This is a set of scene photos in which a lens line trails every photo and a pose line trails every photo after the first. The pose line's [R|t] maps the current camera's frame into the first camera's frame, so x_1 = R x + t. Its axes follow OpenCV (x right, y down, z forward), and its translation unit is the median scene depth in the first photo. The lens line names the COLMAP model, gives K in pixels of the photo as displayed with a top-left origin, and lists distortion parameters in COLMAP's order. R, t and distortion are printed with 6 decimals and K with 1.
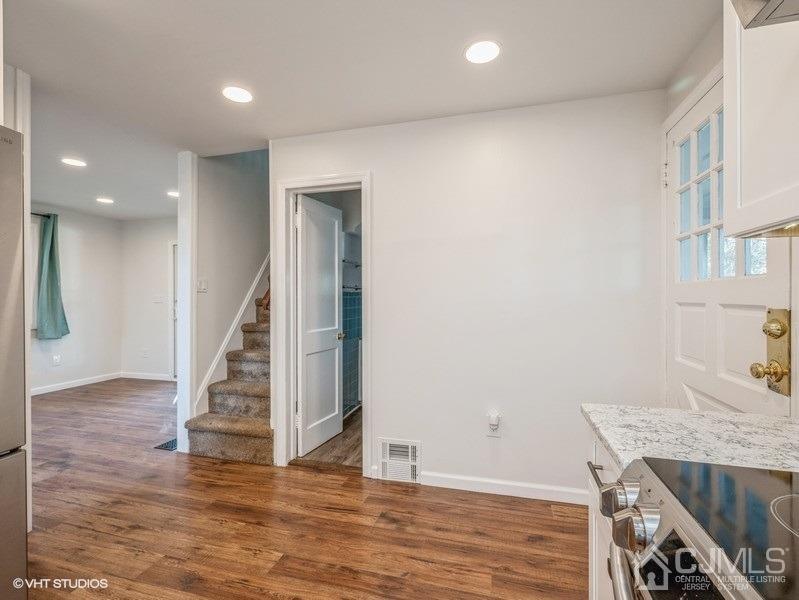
lens RADIAL K [[379.6, 0, 399.4], [0, 379.6, 299.1], [0, 0, 1]] dist [0.001413, -0.001362]
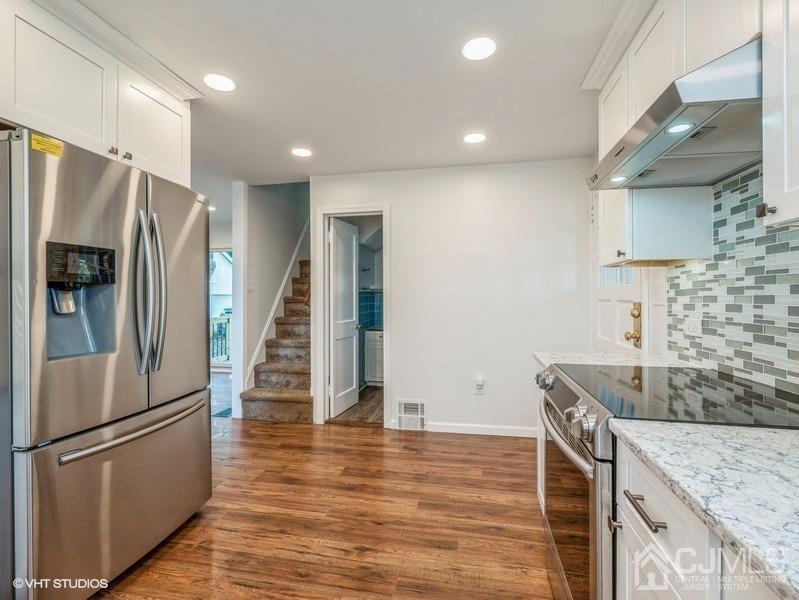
lens RADIAL K [[379.6, 0, 399.6], [0, 379.6, 297.6], [0, 0, 1]] dist [0.001413, -0.001362]
pose [[0.997503, -0.001817, 0.070604, -0.125694], [0.001686, 0.999997, 0.001918, -0.001165], [-0.070607, -0.001794, 0.997503, -0.331552]]
